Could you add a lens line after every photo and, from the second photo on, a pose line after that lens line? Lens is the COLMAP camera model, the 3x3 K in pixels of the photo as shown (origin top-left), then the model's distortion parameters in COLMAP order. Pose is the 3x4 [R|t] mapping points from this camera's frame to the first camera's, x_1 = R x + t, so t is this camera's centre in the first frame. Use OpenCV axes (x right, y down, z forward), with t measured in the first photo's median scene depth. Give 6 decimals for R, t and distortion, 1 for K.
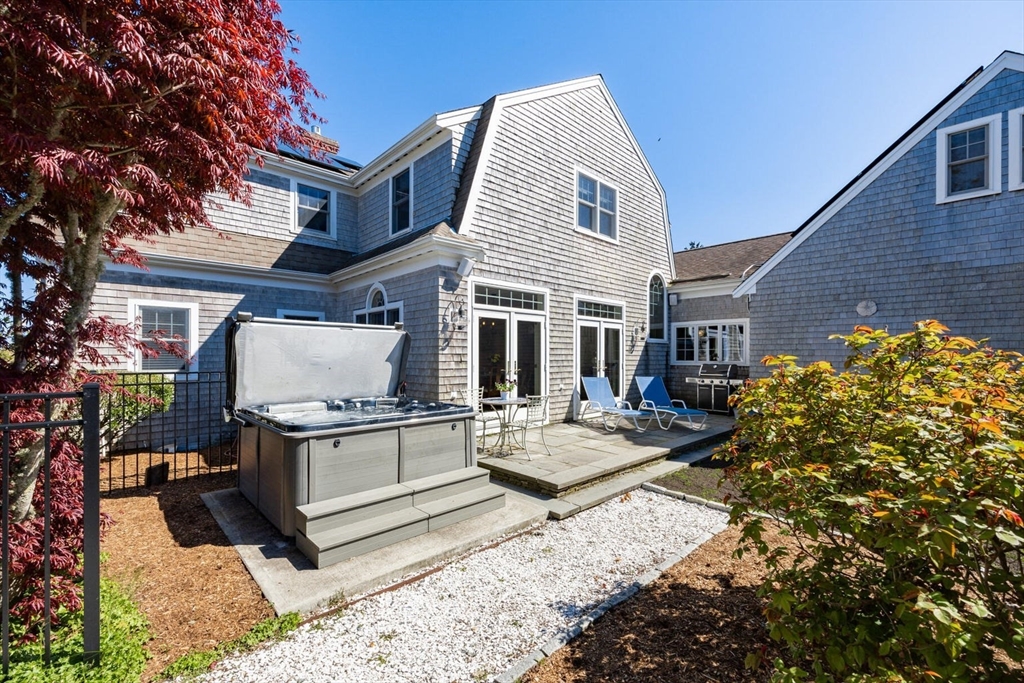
lens RADIAL K [[415.9, 0, 511.4], [0, 415.9, 351.3], [0, 0, 1]] dist [-0.000009, 0.000001]
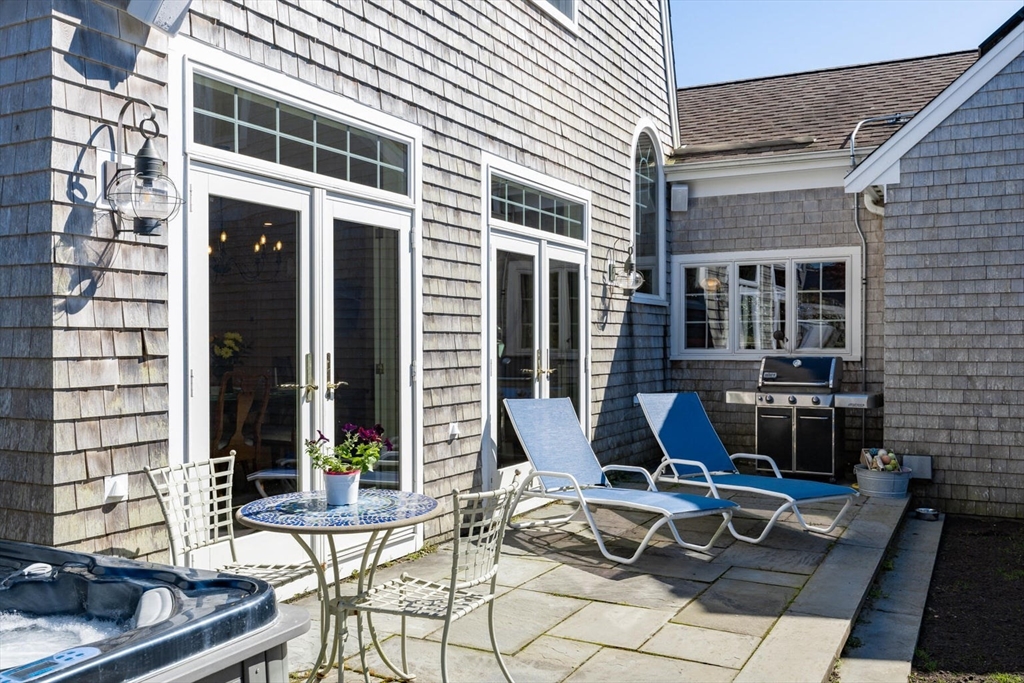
lens RADIAL K [[908.0, 0, 511.6], [0, 908.0, 338.3], [0, 0, 1]] dist [-0.003502, -0.009558]
pose [[0.946760, -0.002586, 0.321931, -0.068658], [-0.000380, 0.999958, 0.009151, 0.005845], [-0.321941, -0.008786, 0.946719, 0.308071]]
